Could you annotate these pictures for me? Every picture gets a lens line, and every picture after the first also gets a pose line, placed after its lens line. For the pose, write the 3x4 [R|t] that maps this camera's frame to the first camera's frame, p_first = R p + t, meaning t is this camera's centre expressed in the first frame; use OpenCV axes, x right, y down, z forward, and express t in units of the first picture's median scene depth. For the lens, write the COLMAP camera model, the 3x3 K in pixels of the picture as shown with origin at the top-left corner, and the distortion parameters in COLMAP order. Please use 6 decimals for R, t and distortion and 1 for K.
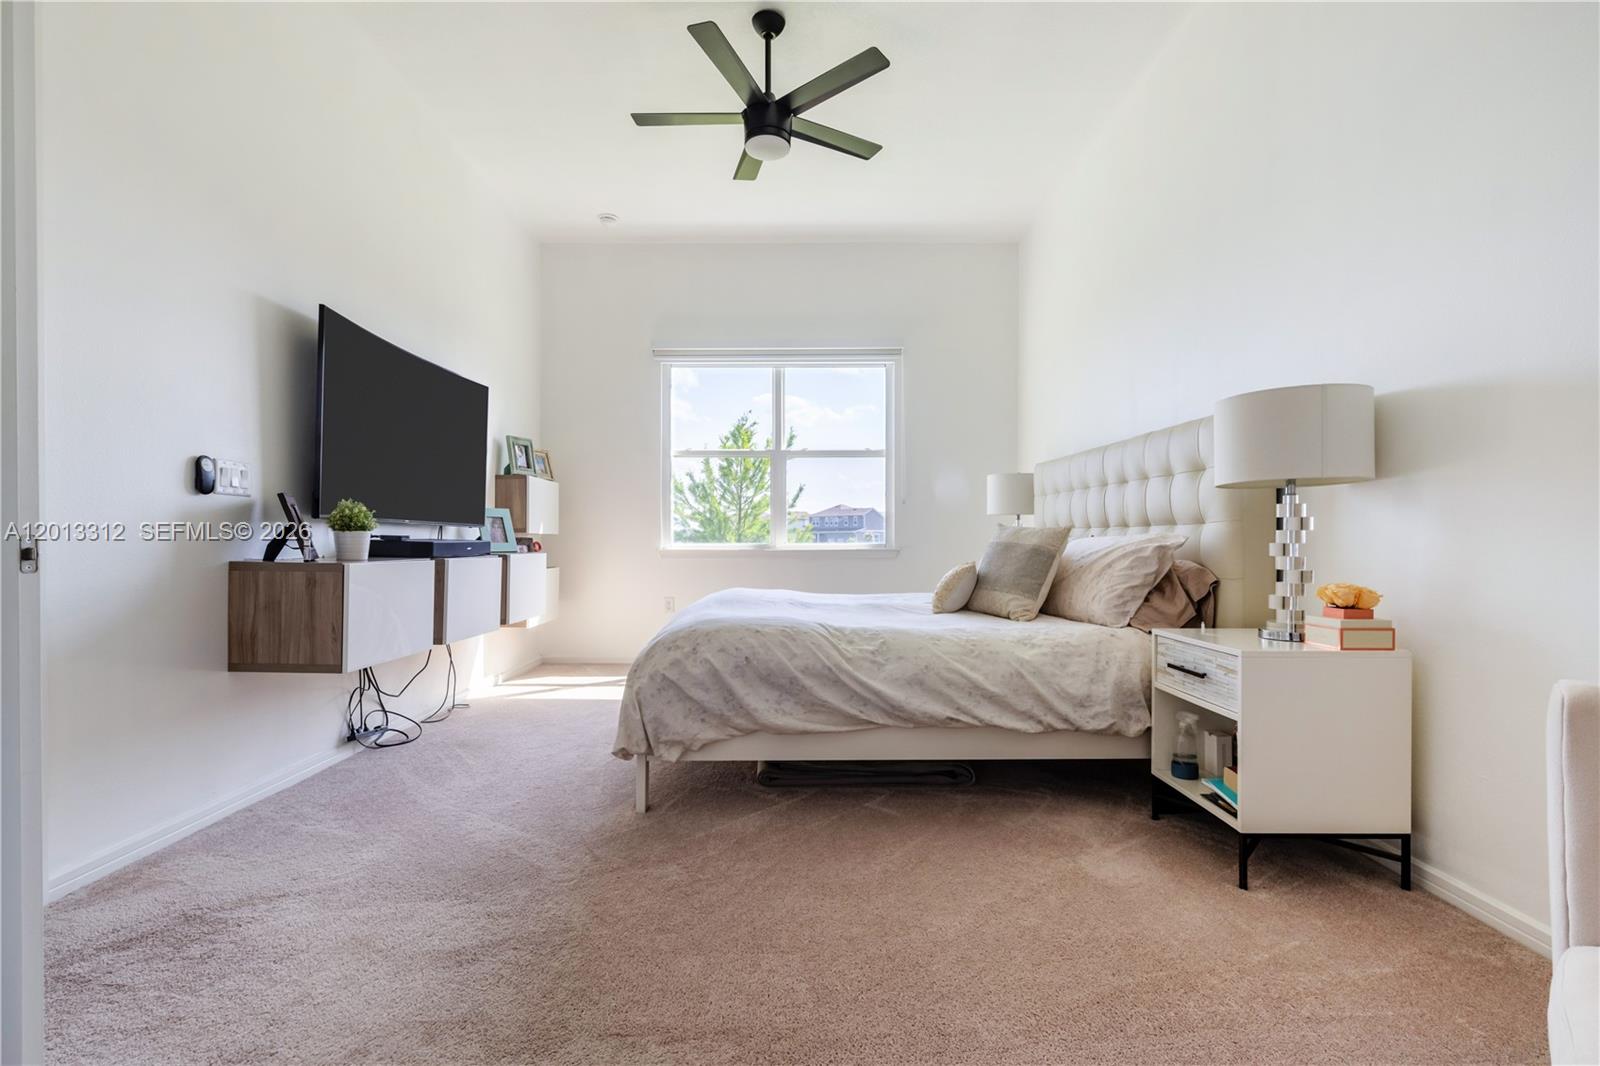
lens RADIAL K [[716.9, 0, 794.0], [0, 716.9, 537.3], [0, 0, 1]] dist [0.000913, 0.000100]
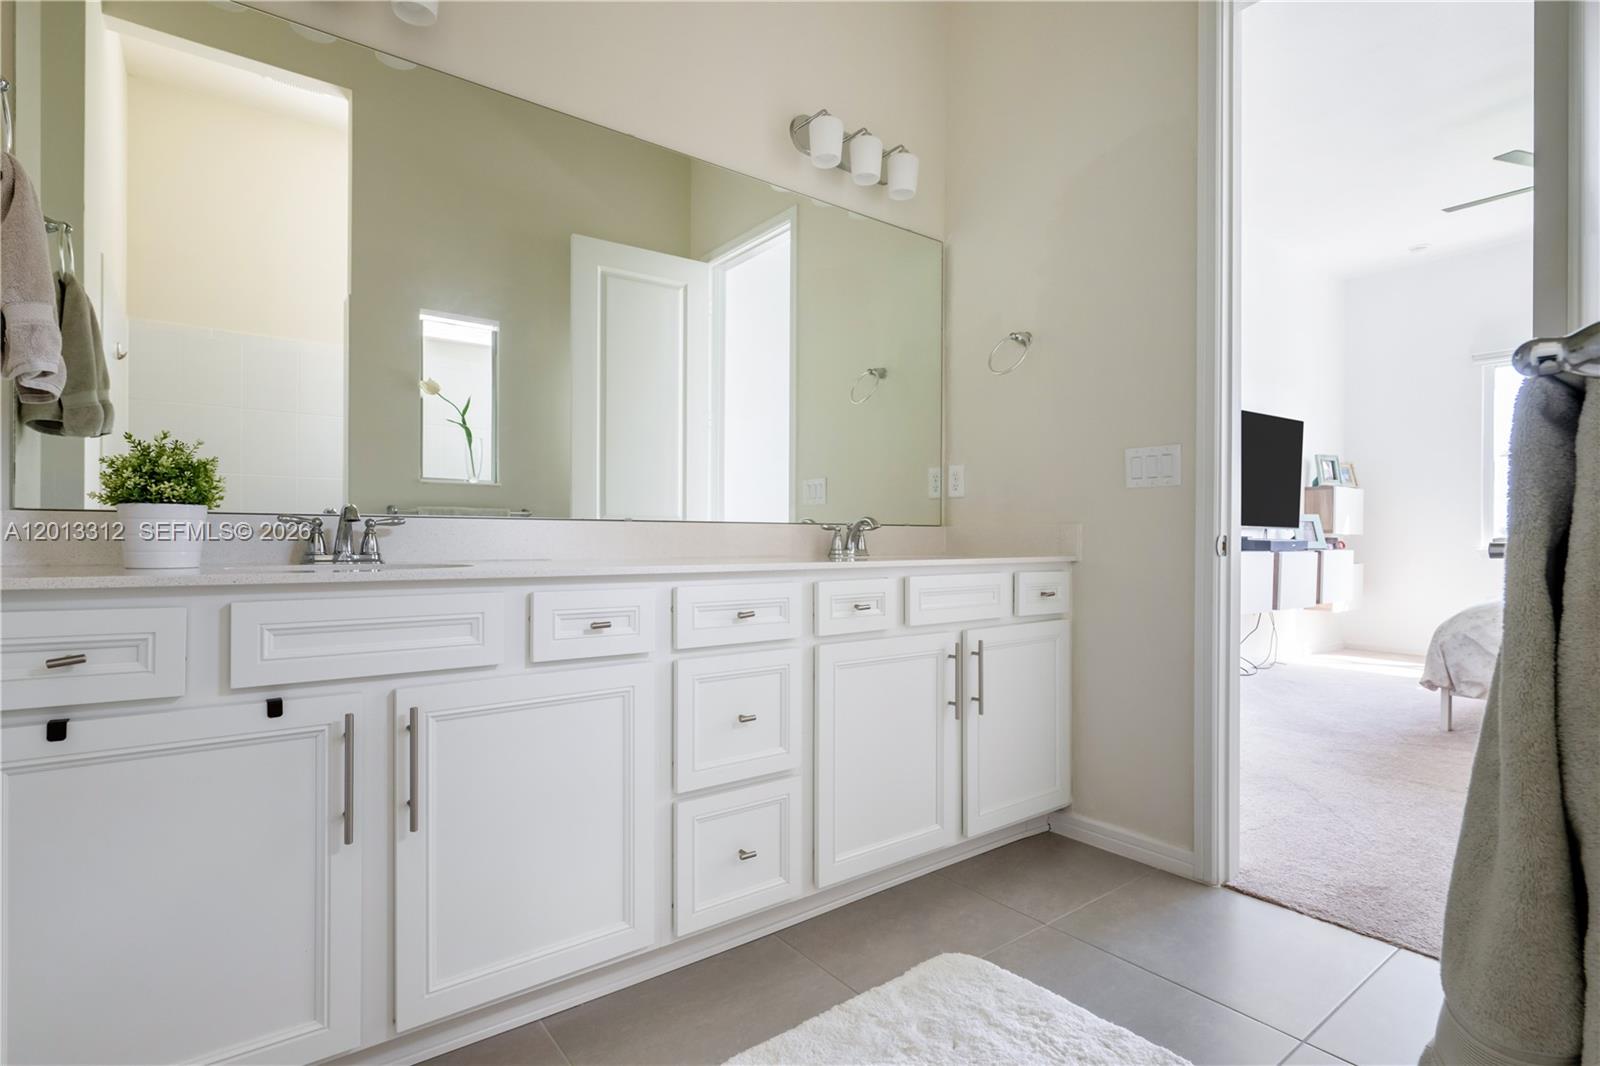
lens RADIAL K [[777.3, 0, 800.0], [0, 777.3, 533.0], [0, 0, 1]] dist [0.002808, 0.000449]
pose [[0.602487, 0.002013, -0.798126, 0.148105], [-0.004756, 0.999988, -0.001068, -0.001487], [0.798115, 0.004439, 0.602489, -0.567662]]
